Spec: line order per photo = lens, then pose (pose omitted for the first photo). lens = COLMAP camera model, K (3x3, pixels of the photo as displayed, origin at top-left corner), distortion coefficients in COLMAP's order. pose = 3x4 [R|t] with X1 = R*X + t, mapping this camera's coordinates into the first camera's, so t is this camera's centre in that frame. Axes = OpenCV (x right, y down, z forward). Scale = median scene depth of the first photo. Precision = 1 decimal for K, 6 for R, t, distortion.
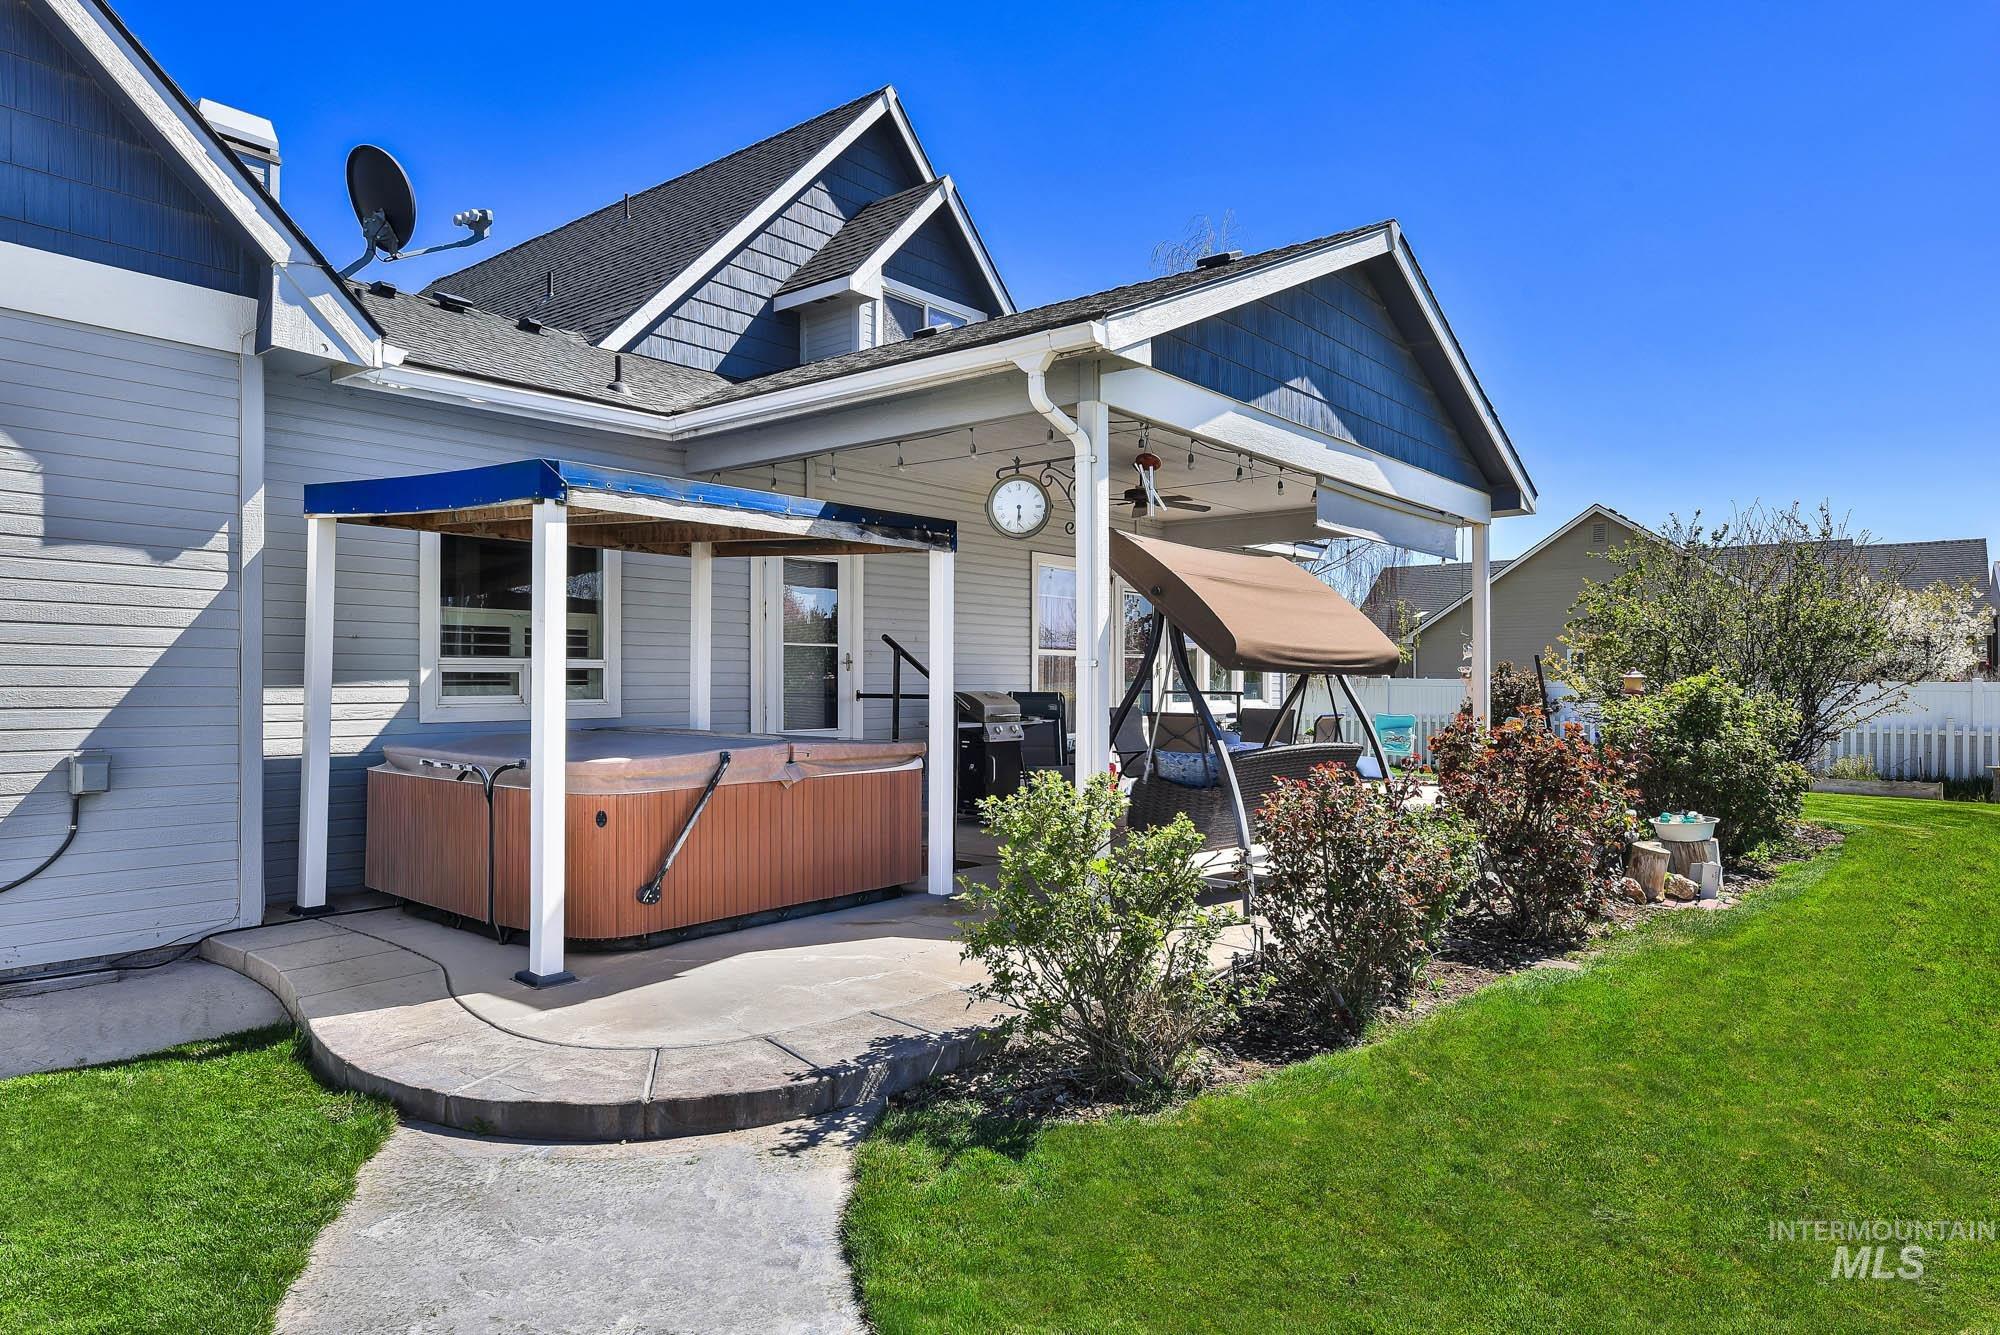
lens RADIAL K [[1215.8, 0, 1000.0], [0, 1215.8, 667.5], [0, 0, 1]] dist [-0.004072, -0.001152]
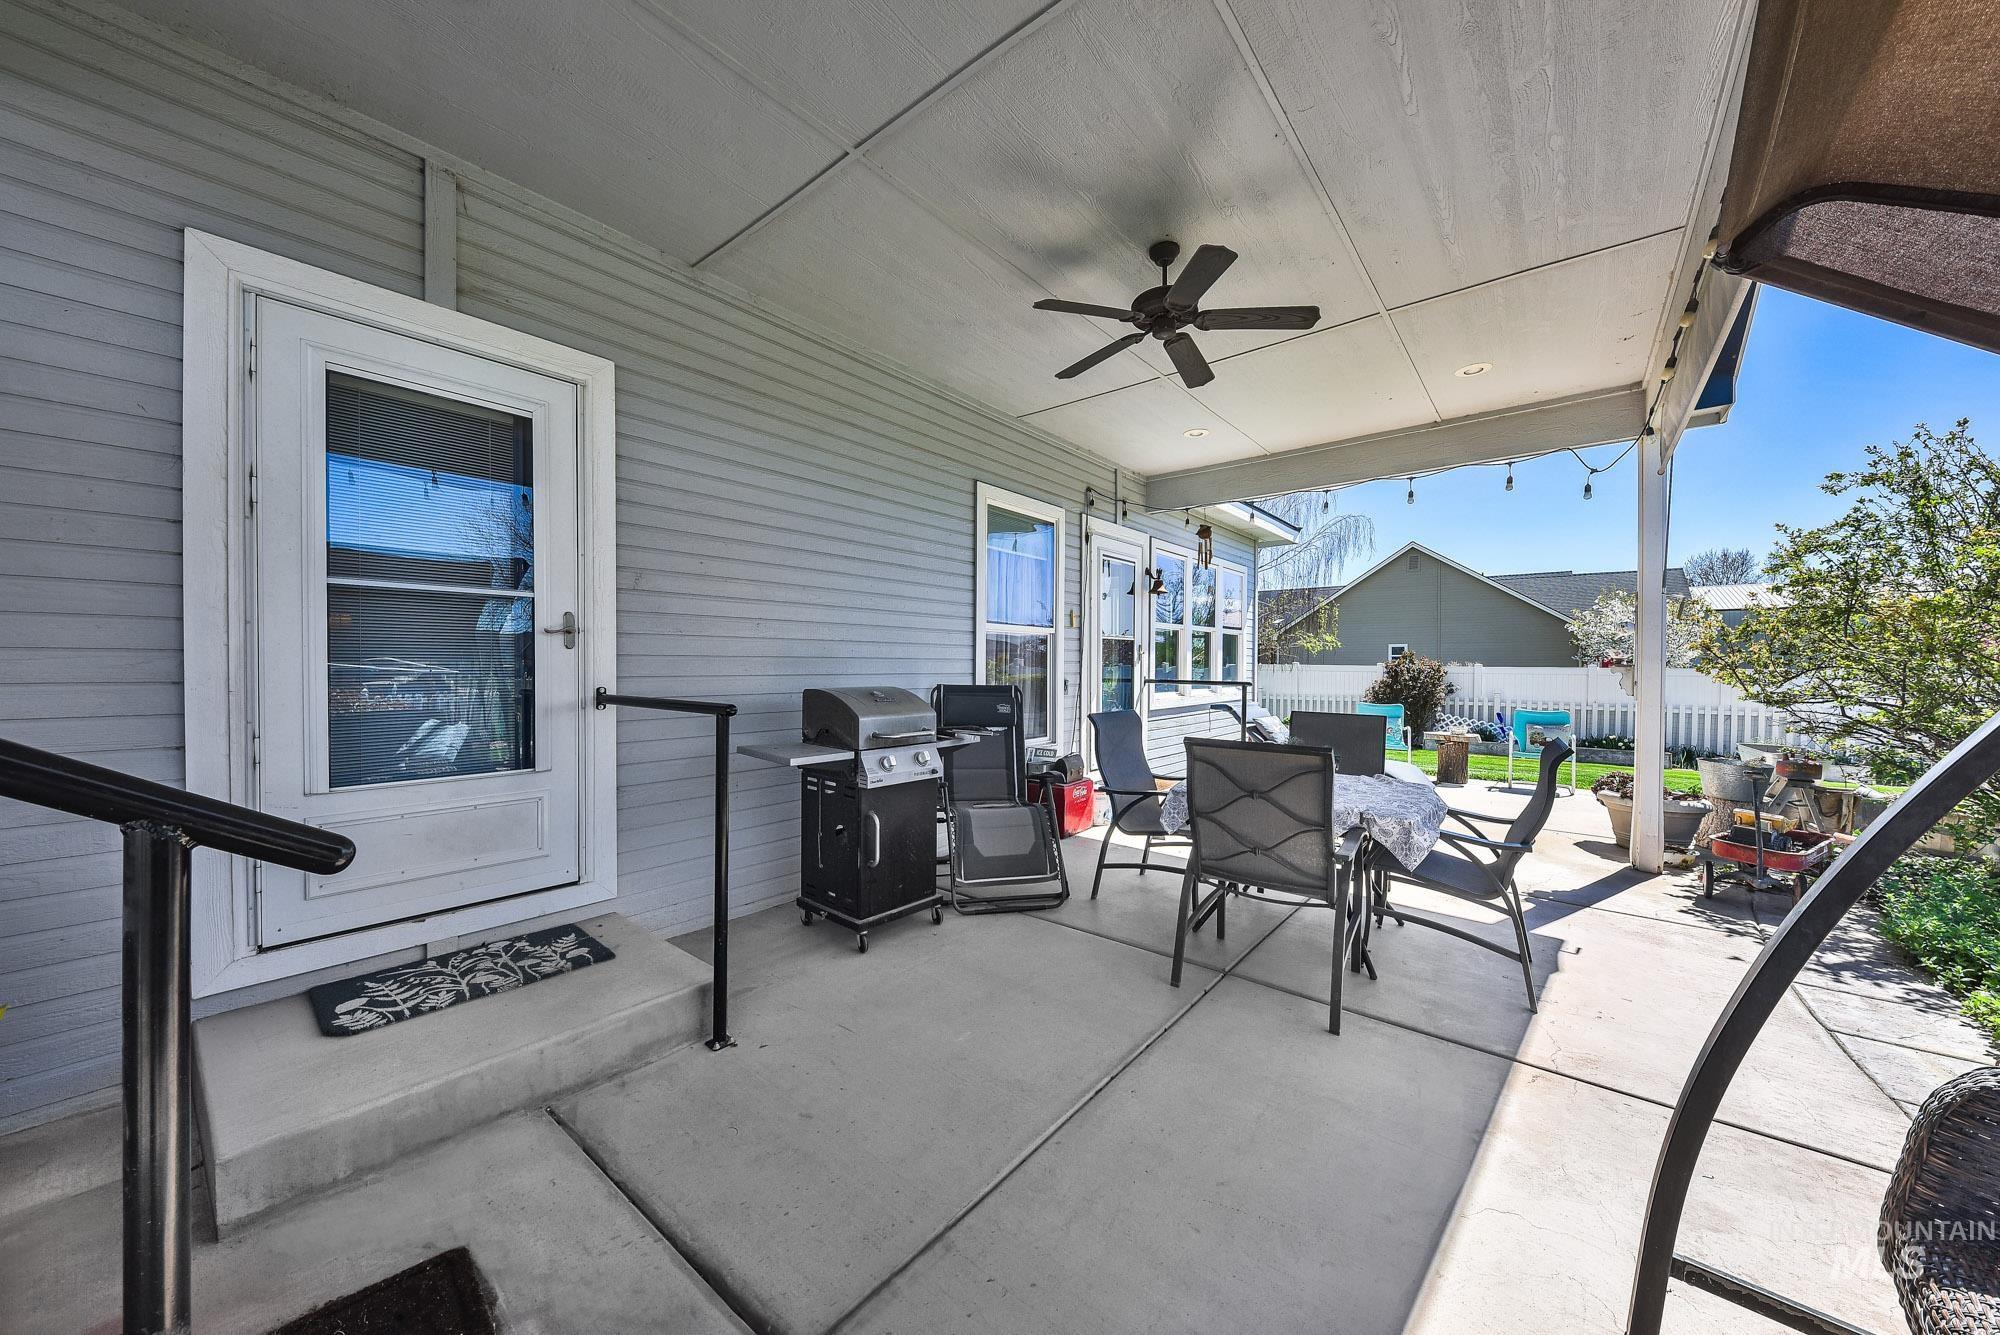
lens RADIAL K [[661.6, 0, 1000.0], [0, 661.6, 667.5], [0, 0, 1]] dist [0.000330, 0.000006]
pose [[0.999999, 0.001306, -0.000349, 0.046232], [-0.001301, 0.999909, 0.013392, 0.006275], [0.000366, -0.013391, 0.999910, 0.713519]]
